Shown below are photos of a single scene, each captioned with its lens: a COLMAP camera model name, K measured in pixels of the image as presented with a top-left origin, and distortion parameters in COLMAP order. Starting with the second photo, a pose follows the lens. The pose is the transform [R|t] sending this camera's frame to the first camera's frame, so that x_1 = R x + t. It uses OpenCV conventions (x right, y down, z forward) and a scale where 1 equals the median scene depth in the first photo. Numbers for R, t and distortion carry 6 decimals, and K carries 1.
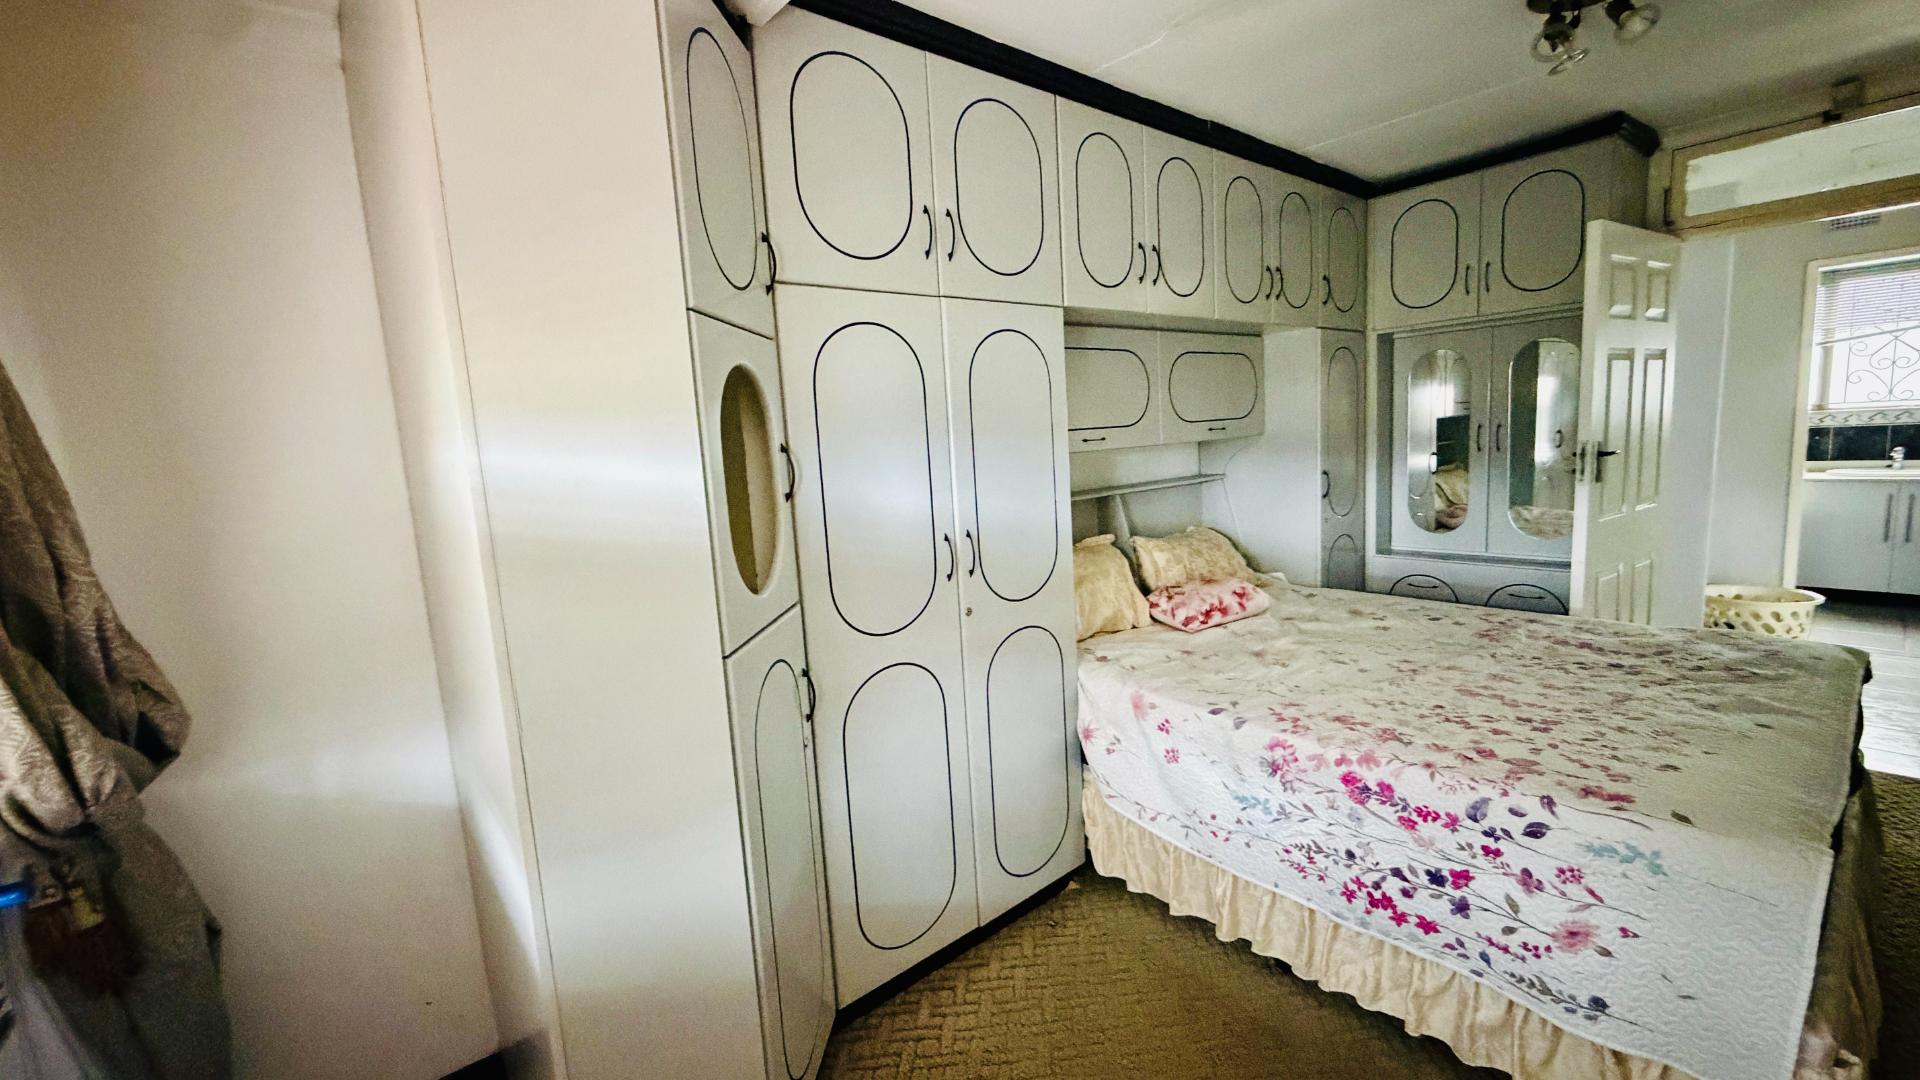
lens RADIAL K [[766.9, 0, 957.9], [0, 766.9, 539.5], [0, 0, 1]] dist [0.000614, 0.000391]
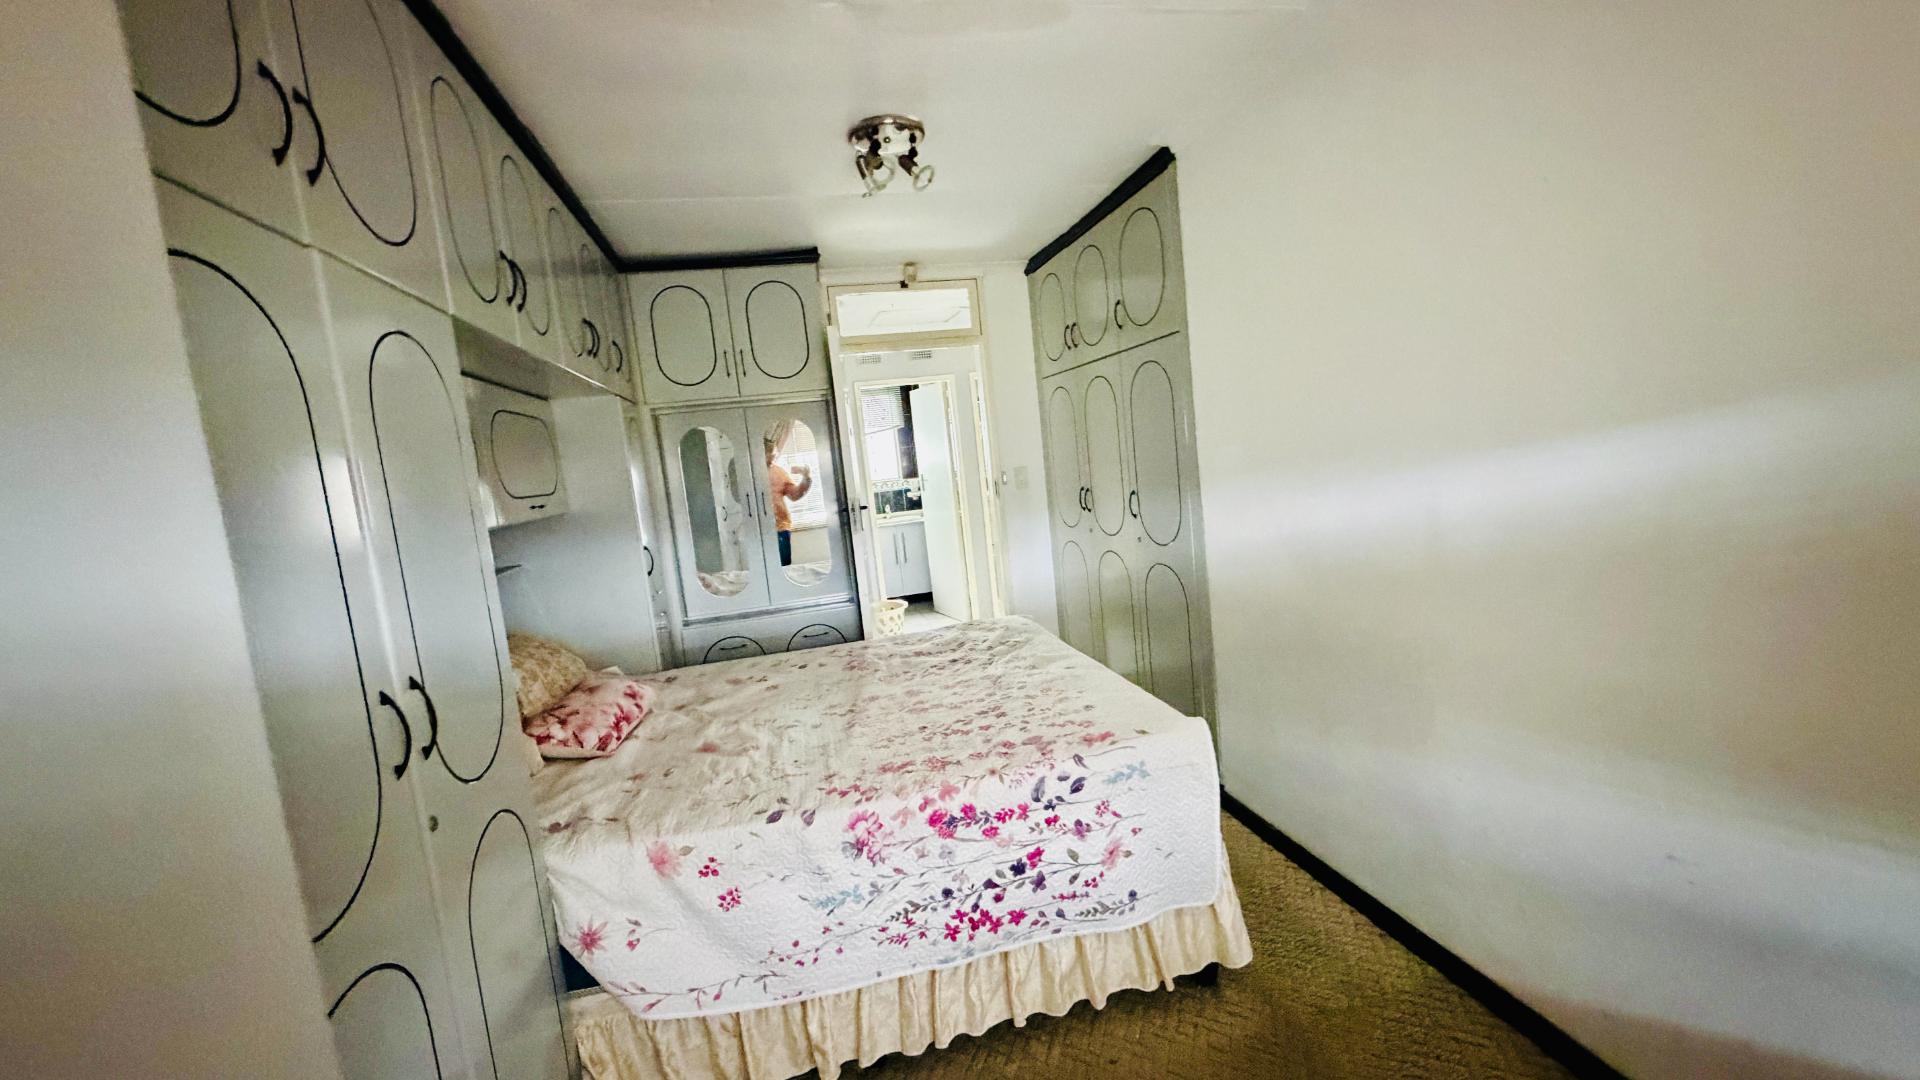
lens RADIAL K [[766.9, 0, 962.6], [0, 766.9, 540.0], [0, 0, 1]] dist [0.000614, 0.000391]
pose [[0.452591, -0.085996, 0.887562, -0.301469], [0.196268, 0.980537, -0.005078, -0.029104], [-0.869851, 0.176498, 0.460660, 0.403784]]
